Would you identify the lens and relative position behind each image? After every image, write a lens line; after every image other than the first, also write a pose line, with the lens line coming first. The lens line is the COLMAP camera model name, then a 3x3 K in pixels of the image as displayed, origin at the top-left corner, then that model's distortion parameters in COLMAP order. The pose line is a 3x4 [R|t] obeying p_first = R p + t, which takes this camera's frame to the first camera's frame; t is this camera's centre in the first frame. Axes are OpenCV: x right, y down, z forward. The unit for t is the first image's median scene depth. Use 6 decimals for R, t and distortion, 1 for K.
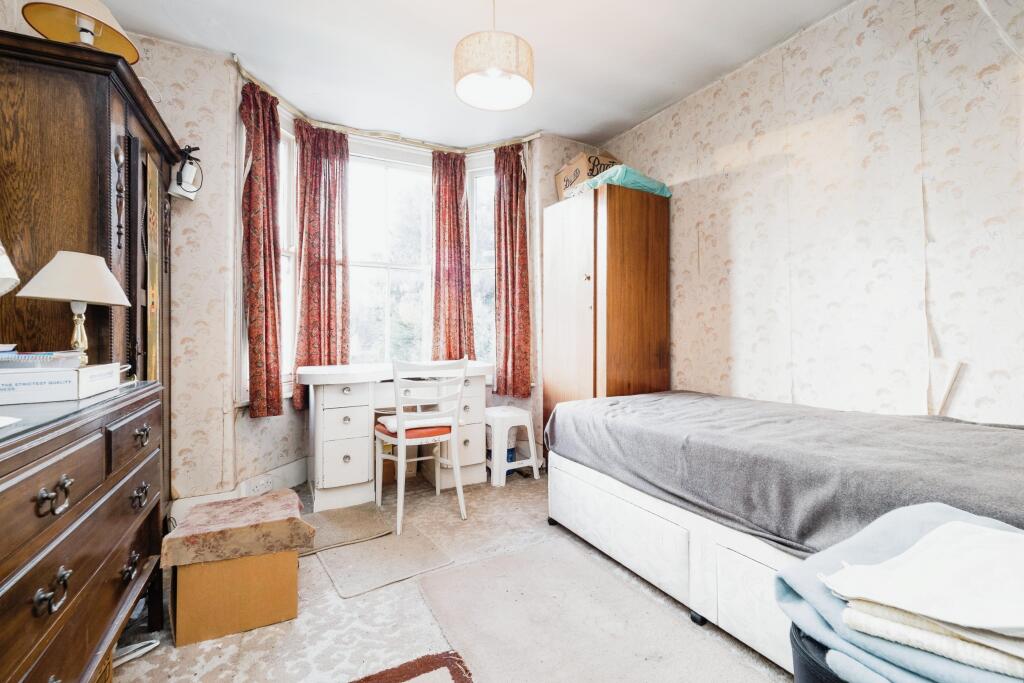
lens RADIAL K [[436.7, 0, 513.0], [0, 436.7, 330.1], [0, 0, 1]] dist [-0.000715, -0.000304]
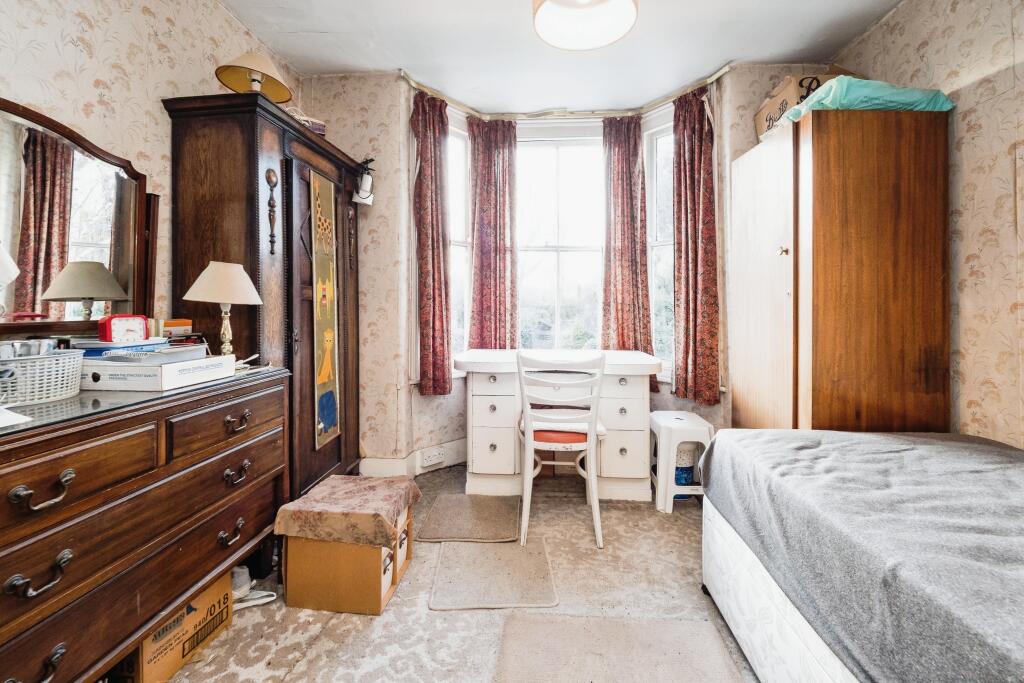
lens RADIAL K [[421.1, 0, 525.8], [0, 421.1, 302.8], [0, 0, 1]] dist [-0.005280, -0.000663]
pose [[0.854317, 0.009202, -0.519670, 0.164167], [-0.009700, 0.999951, 0.001760, -0.034523], [0.519661, 0.003537, 0.854365, 0.207455]]
